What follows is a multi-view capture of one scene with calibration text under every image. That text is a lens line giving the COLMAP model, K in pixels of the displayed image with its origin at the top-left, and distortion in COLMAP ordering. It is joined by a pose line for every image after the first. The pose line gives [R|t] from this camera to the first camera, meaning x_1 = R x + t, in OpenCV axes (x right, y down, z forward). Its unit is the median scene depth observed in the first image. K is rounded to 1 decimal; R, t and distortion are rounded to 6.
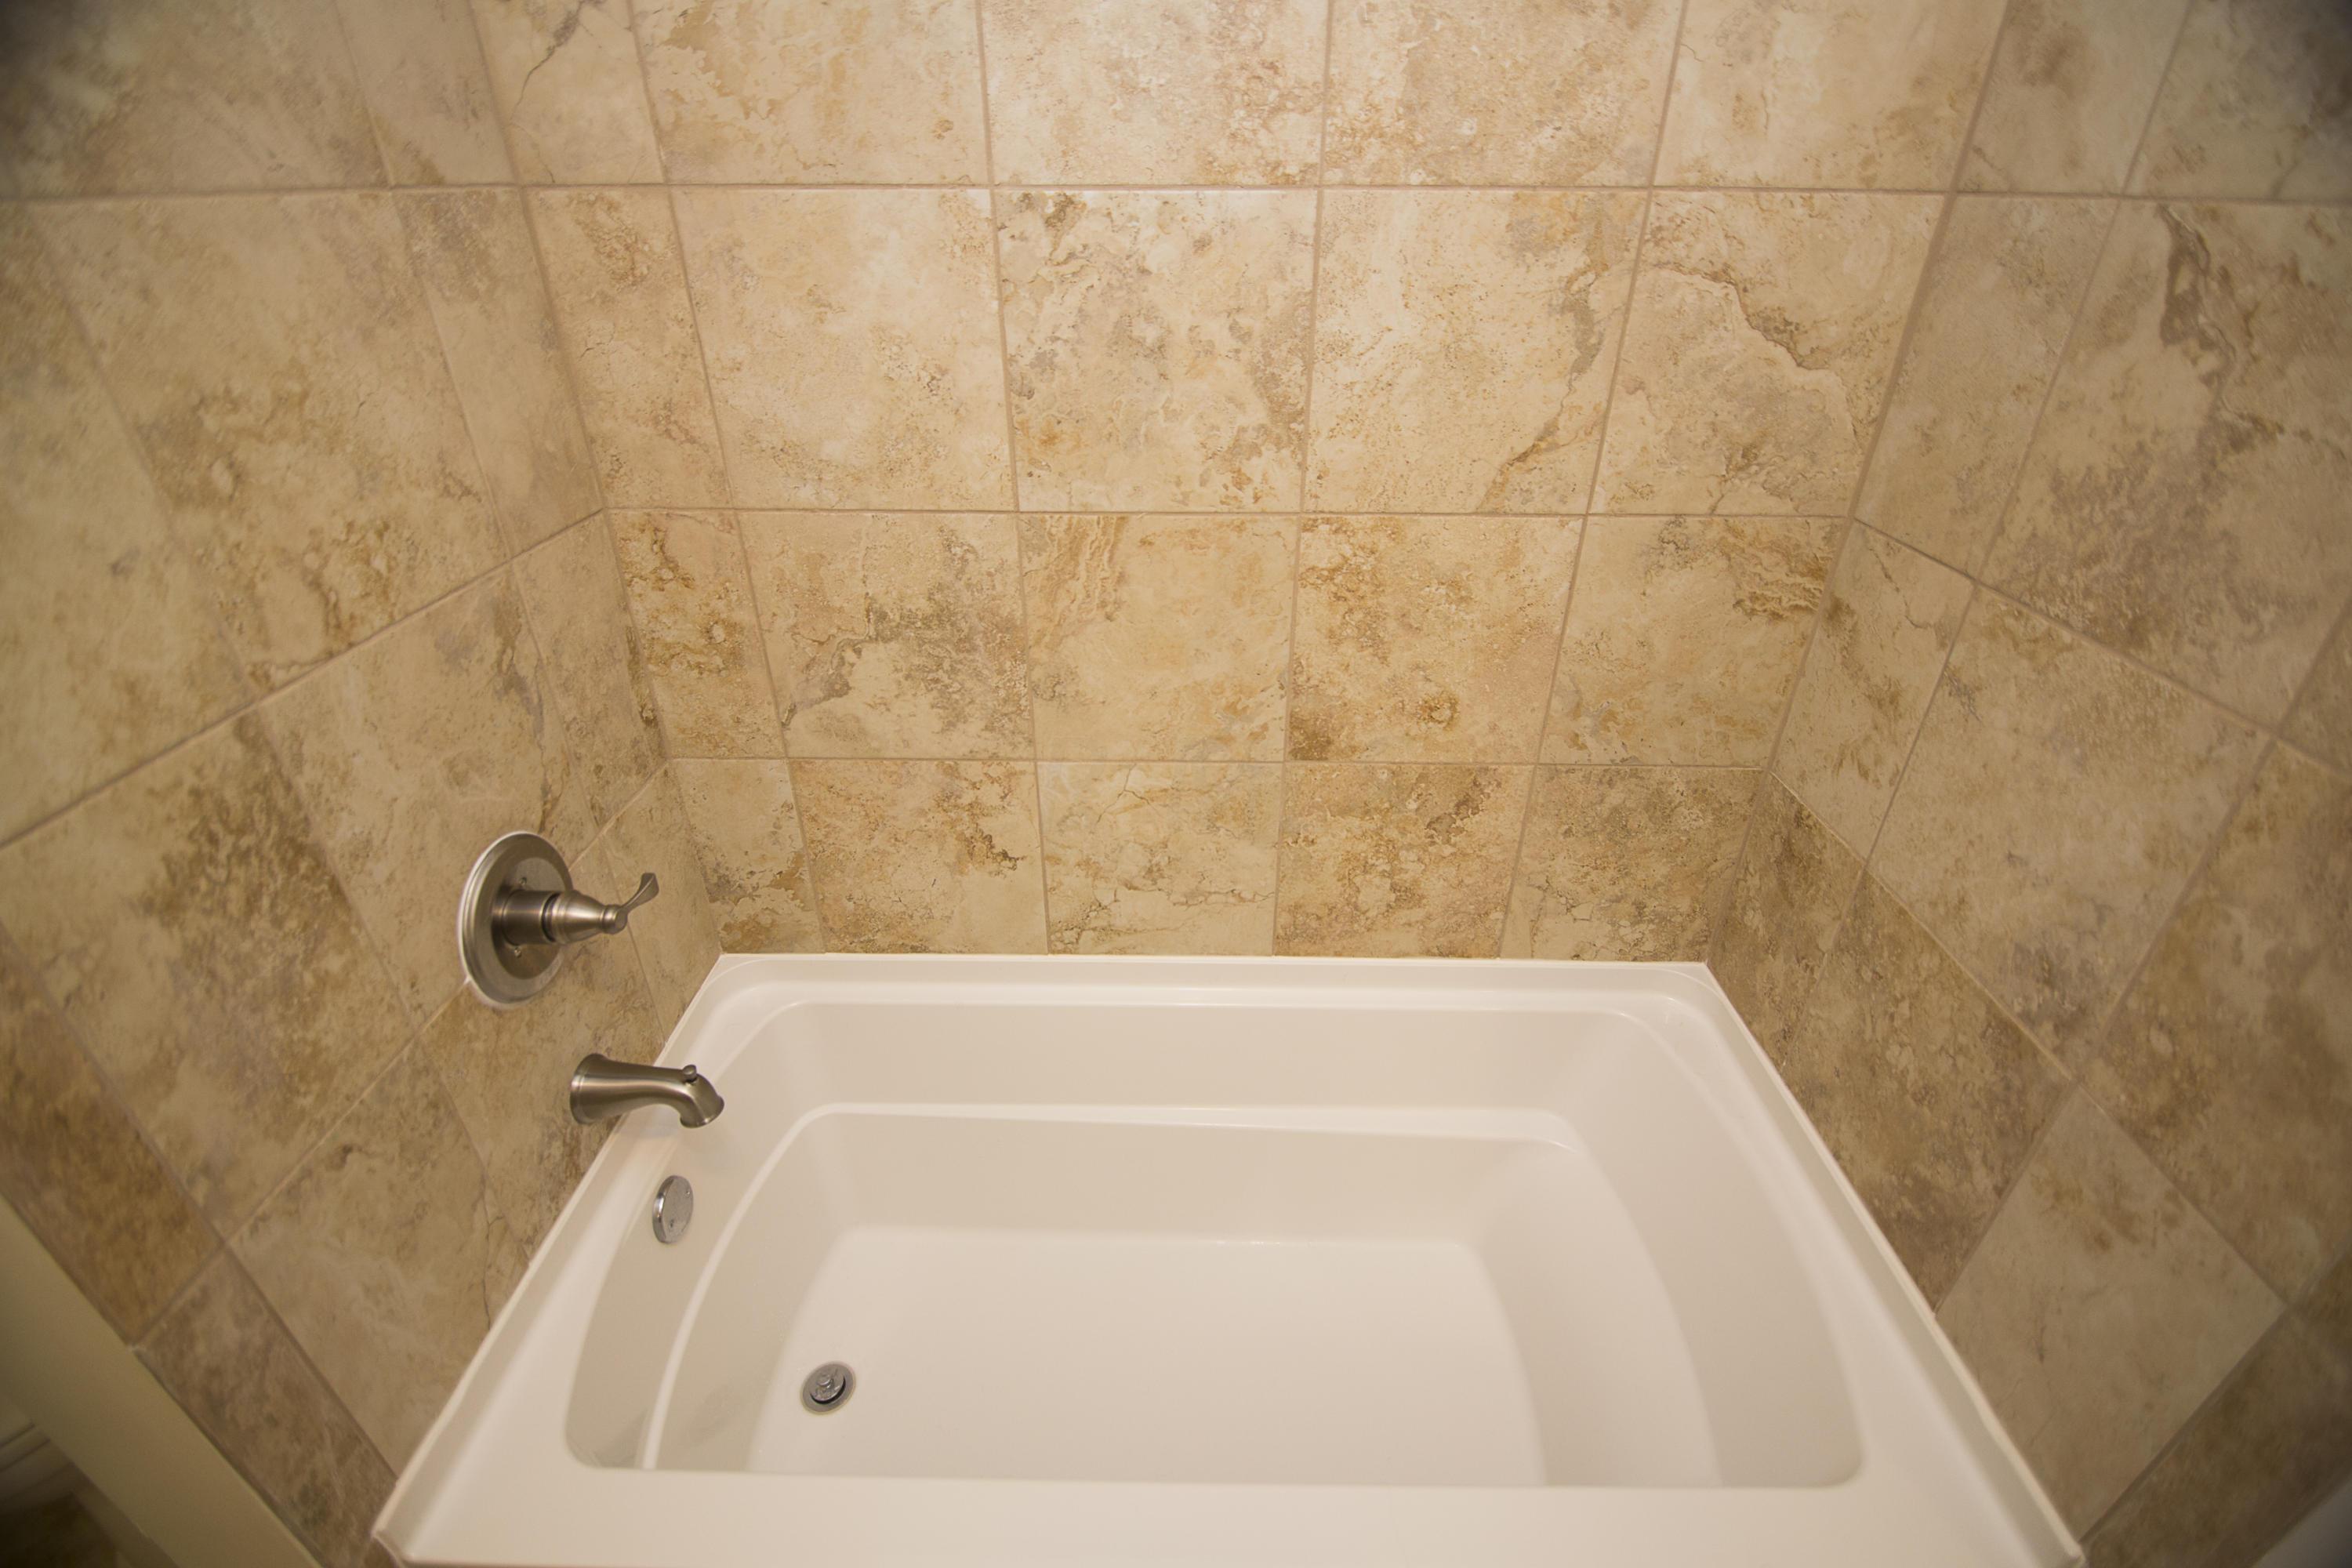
lens RADIAL K [[1047.5, 0, 1173.7], [0, 1047.5, 788.2], [0, 0, 1]] dist [0.000464, -0.011773]
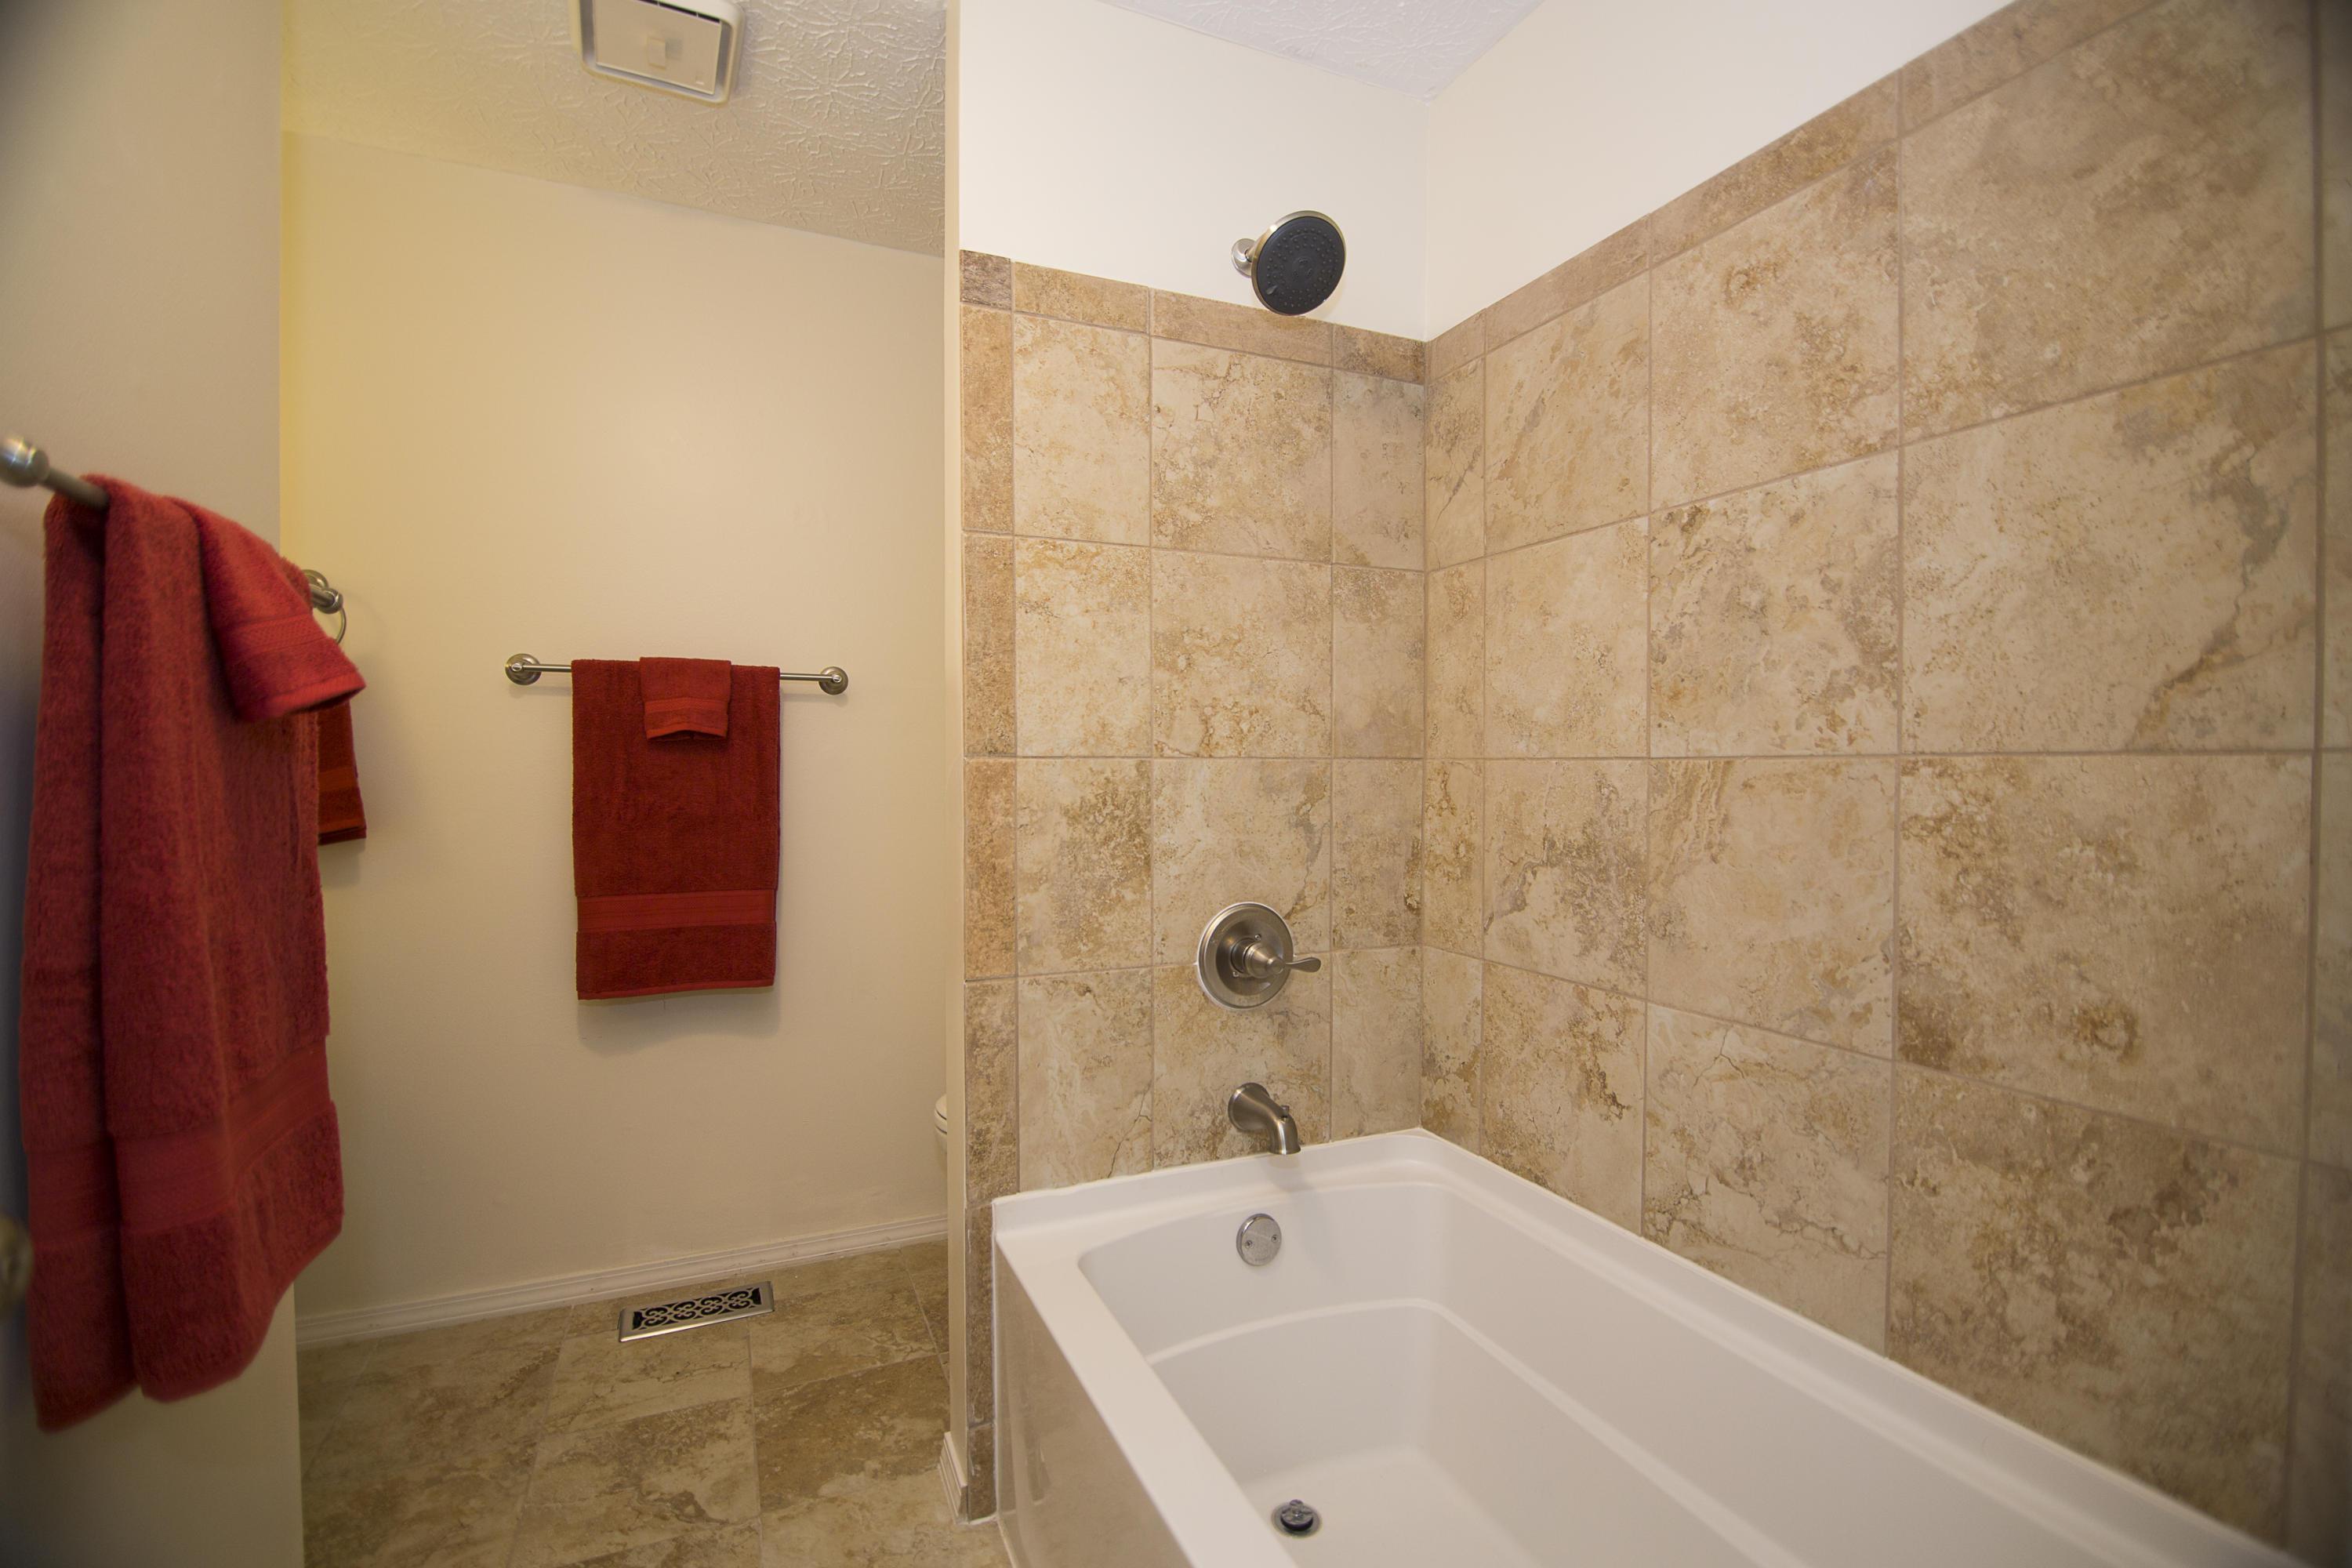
lens RADIAL K [[1047.5, 0, 1173.7], [0, 1047.5, 788.2], [0, 0, 1]] dist [0.000464, -0.011773]
pose [[0.418635, 0.017956, -0.907977, 0.698671], [-0.457002, 0.868155, -0.193538, 0.235648], [0.784789, 0.495969, 0.371646, 0.173484]]
